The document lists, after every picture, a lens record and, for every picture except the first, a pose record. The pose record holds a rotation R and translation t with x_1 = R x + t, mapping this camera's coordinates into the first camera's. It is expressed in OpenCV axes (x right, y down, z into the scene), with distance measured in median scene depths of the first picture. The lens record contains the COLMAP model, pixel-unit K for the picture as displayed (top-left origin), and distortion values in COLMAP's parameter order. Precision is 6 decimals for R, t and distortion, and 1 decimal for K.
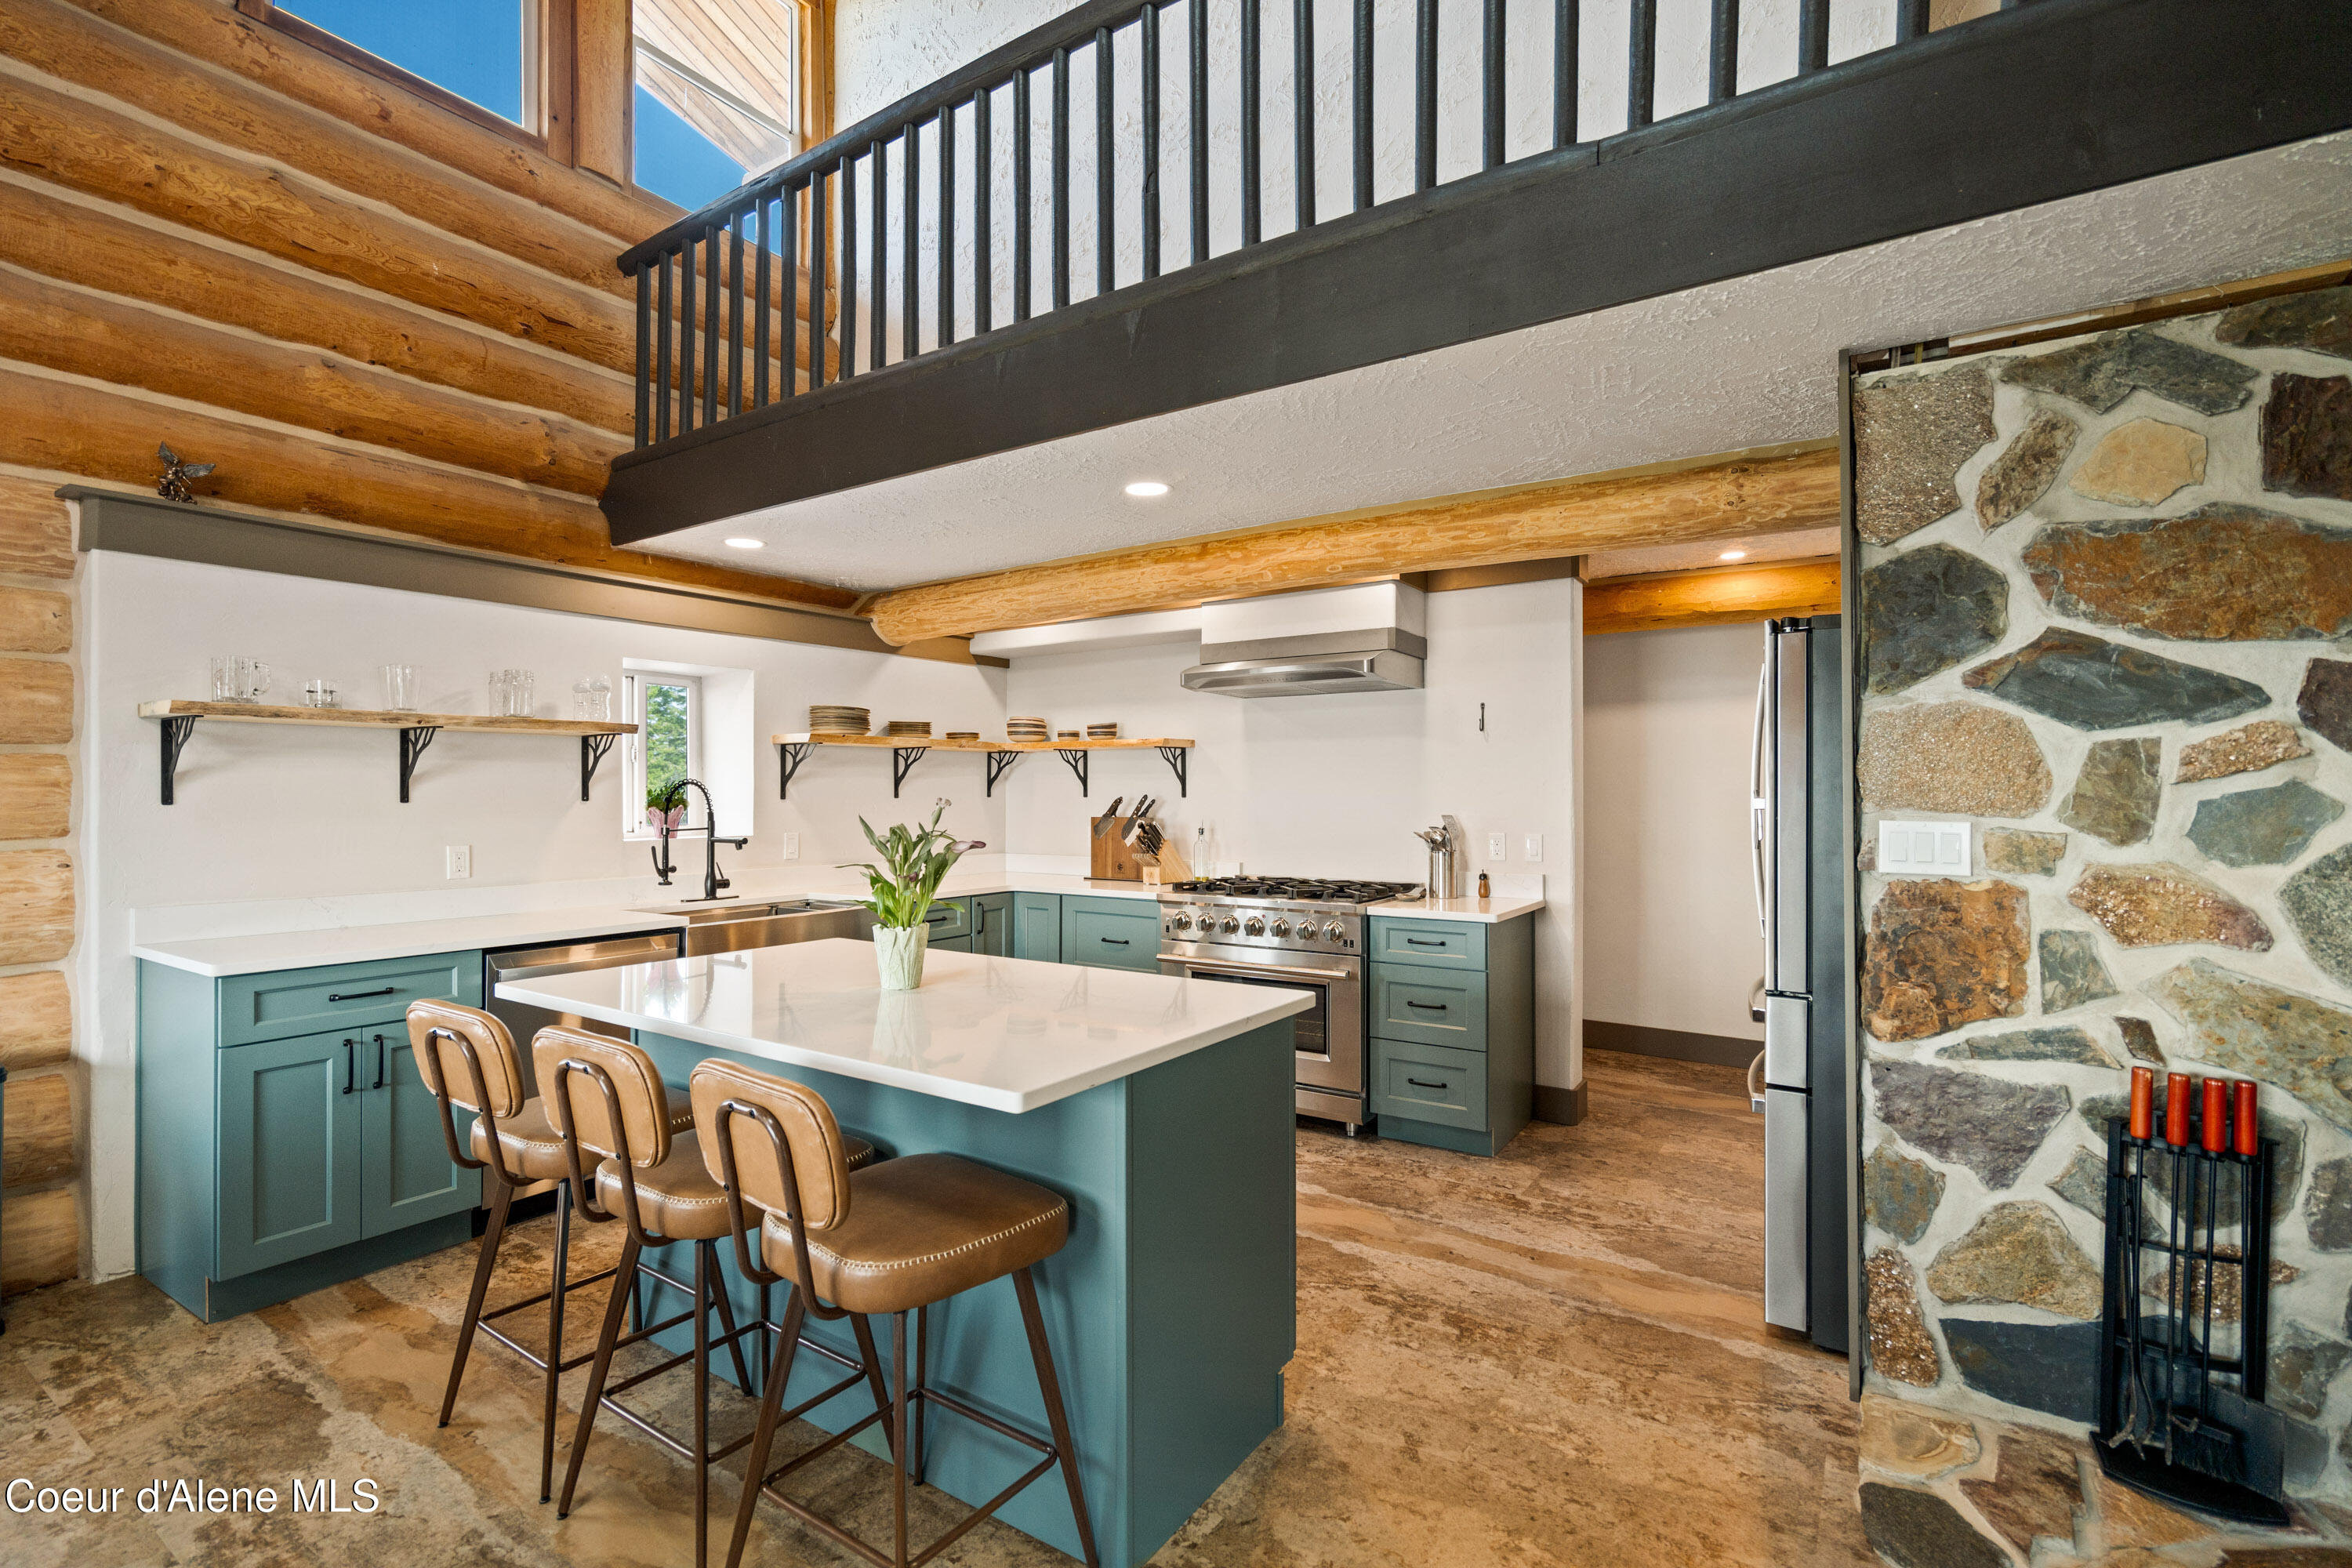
lens RADIAL K [[1072.9, 0, 1176.0], [0, 1072.9, 784.0], [0, 0, 1]] dist [-0.000430, 0.000443]
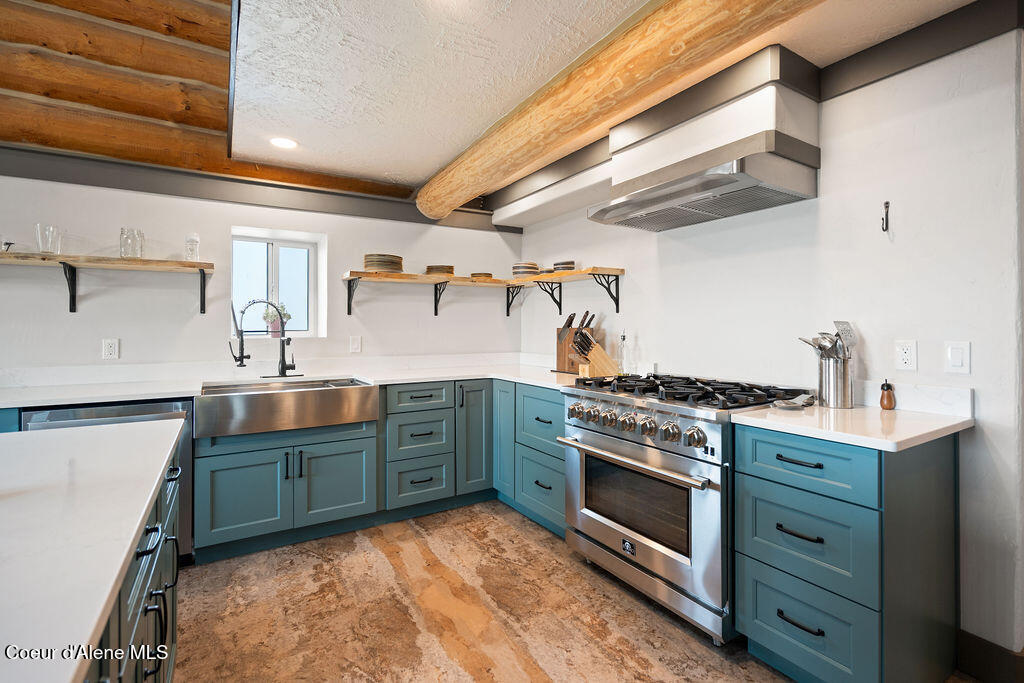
lens RADIAL K [[477.0, 0, 517.1], [0, 477.0, 326.2], [0, 0, 1]] dist [-0.001204, 0.000716]
pose [[0.909893, -0.001610, -0.414839, 0.179287], [0.004585, 0.999970, 0.006174, 0.032235], [0.414817, -0.007520, 0.909874, 0.530551]]
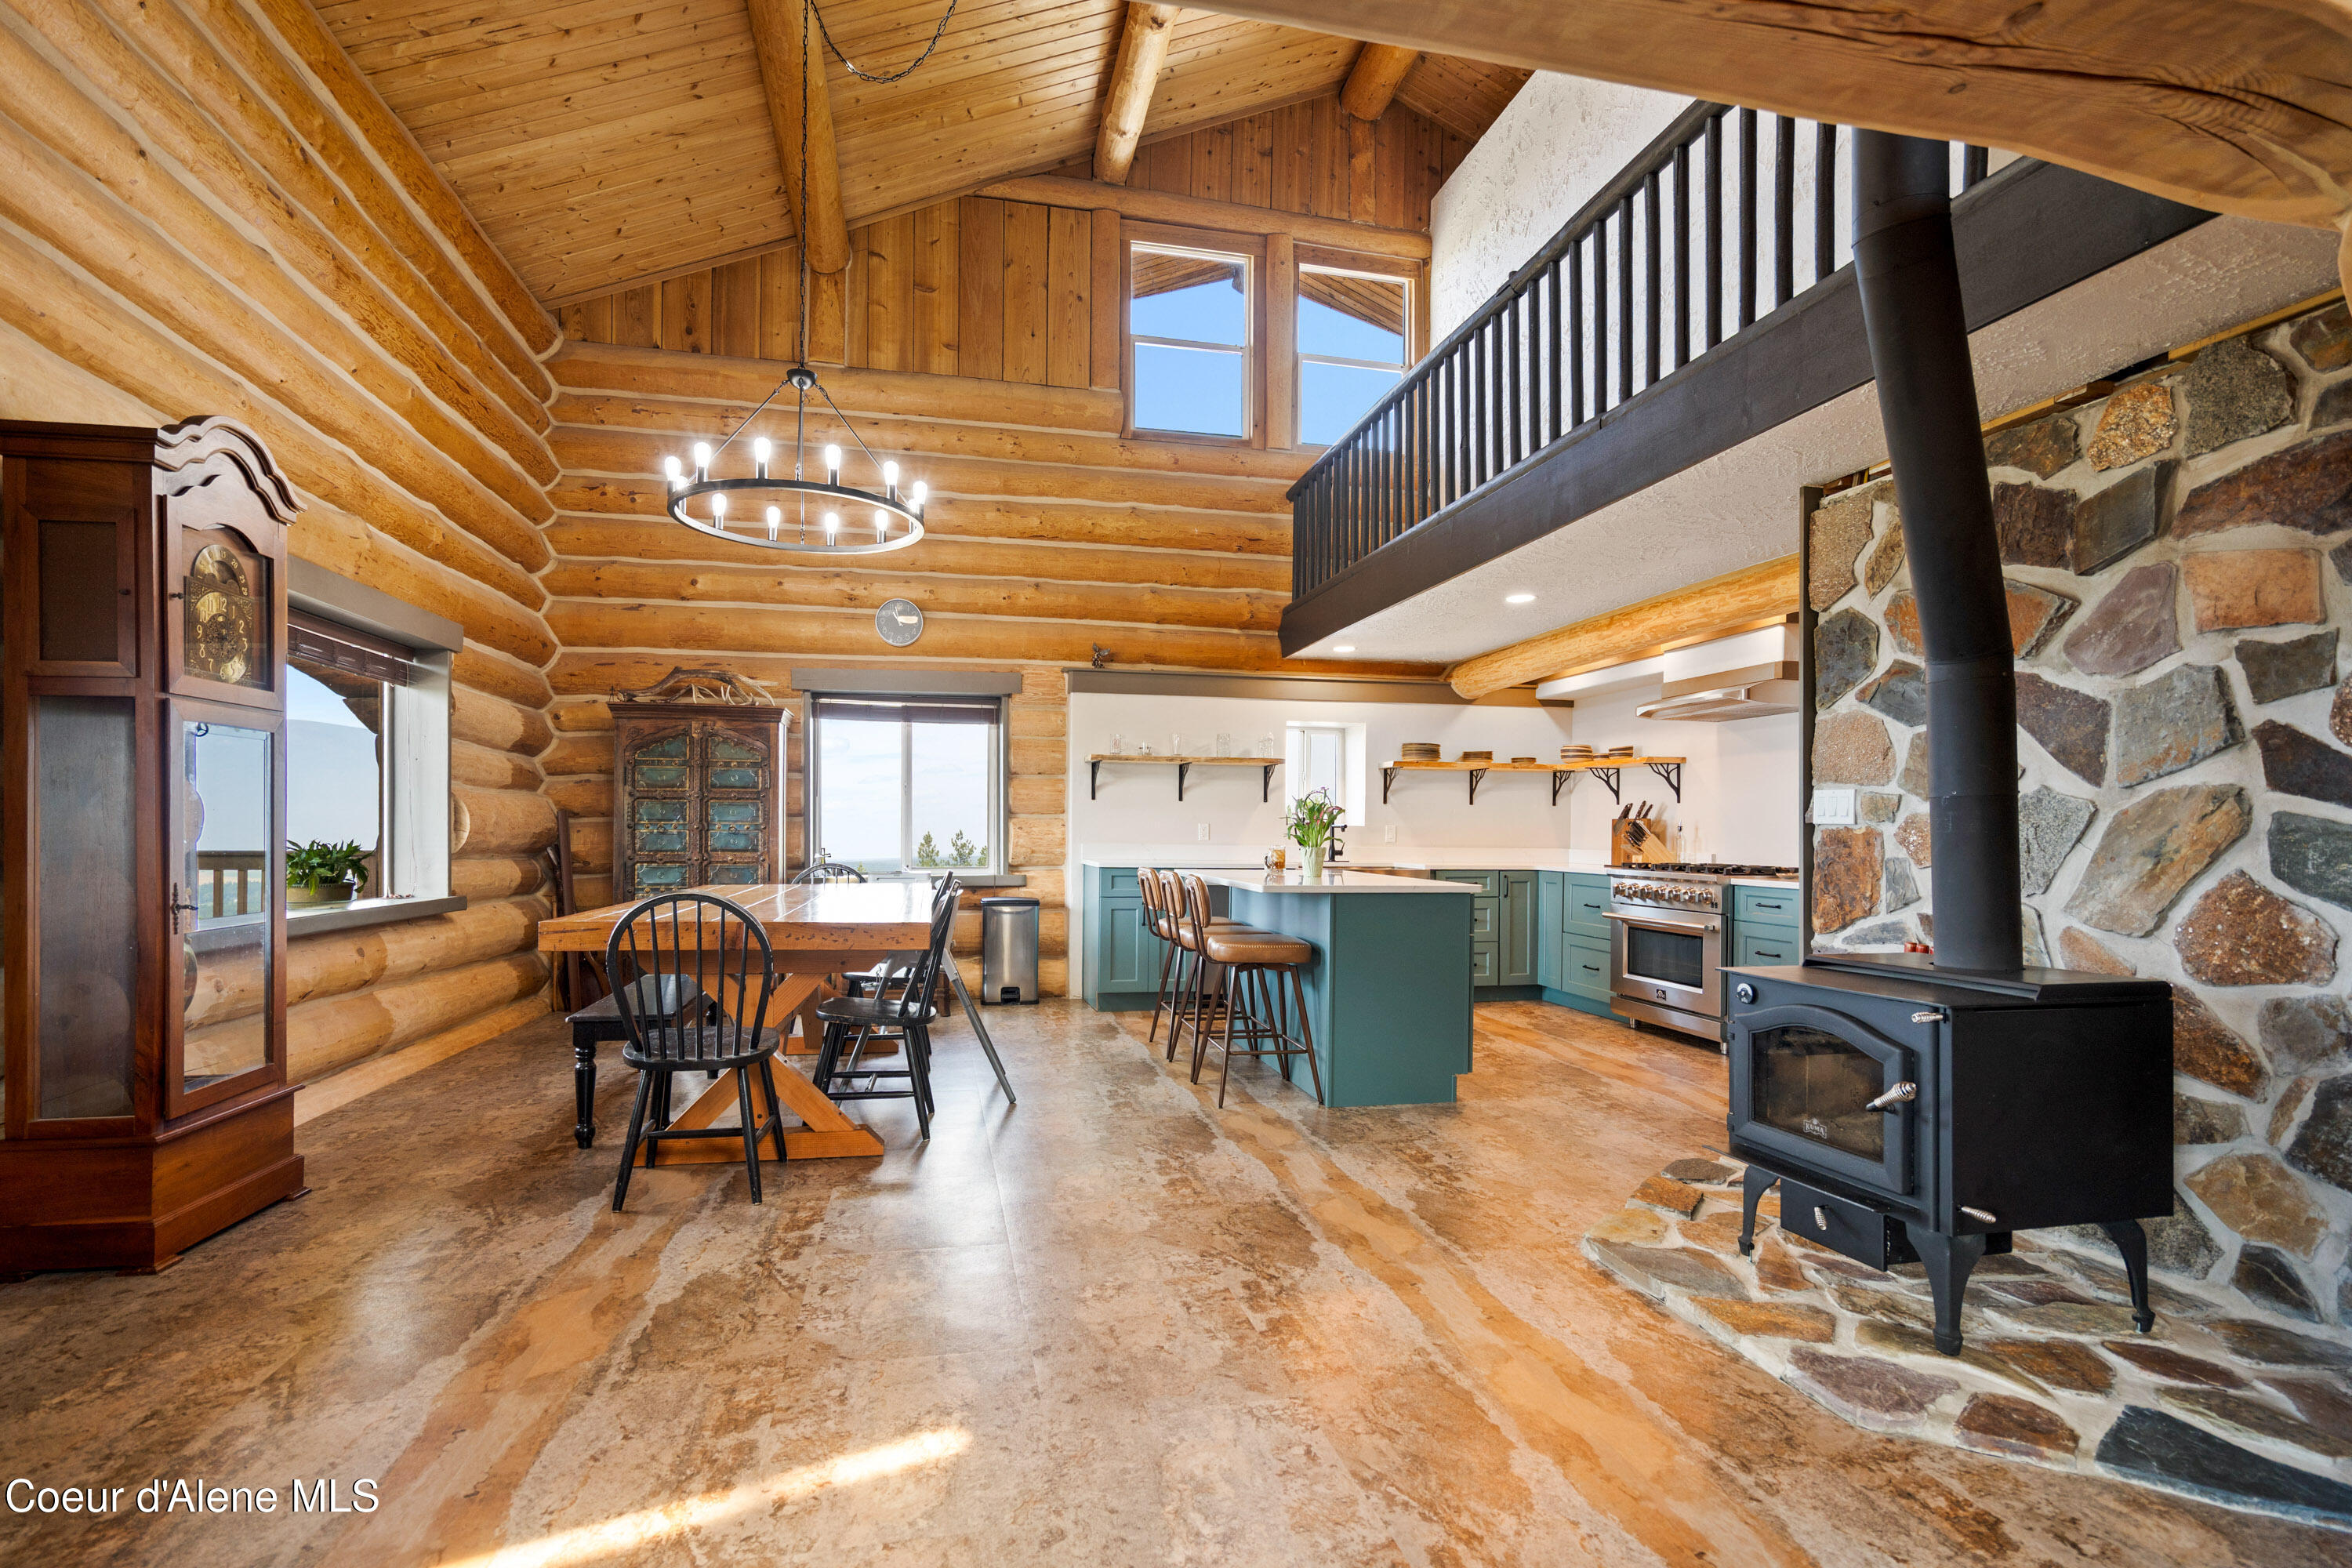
lens RADIAL K [[1114.6, 0, 1171.5], [0, 1114.6, 822.1], [0, 0, 1]] dist [-0.000775, 0.000048]
pose [[0.721918, 0.004201, -0.691966, 0.620577], [-0.004580, 0.999989, 0.001292, 0.046292], [0.691963, 0.002237, 0.721929, -0.453737]]
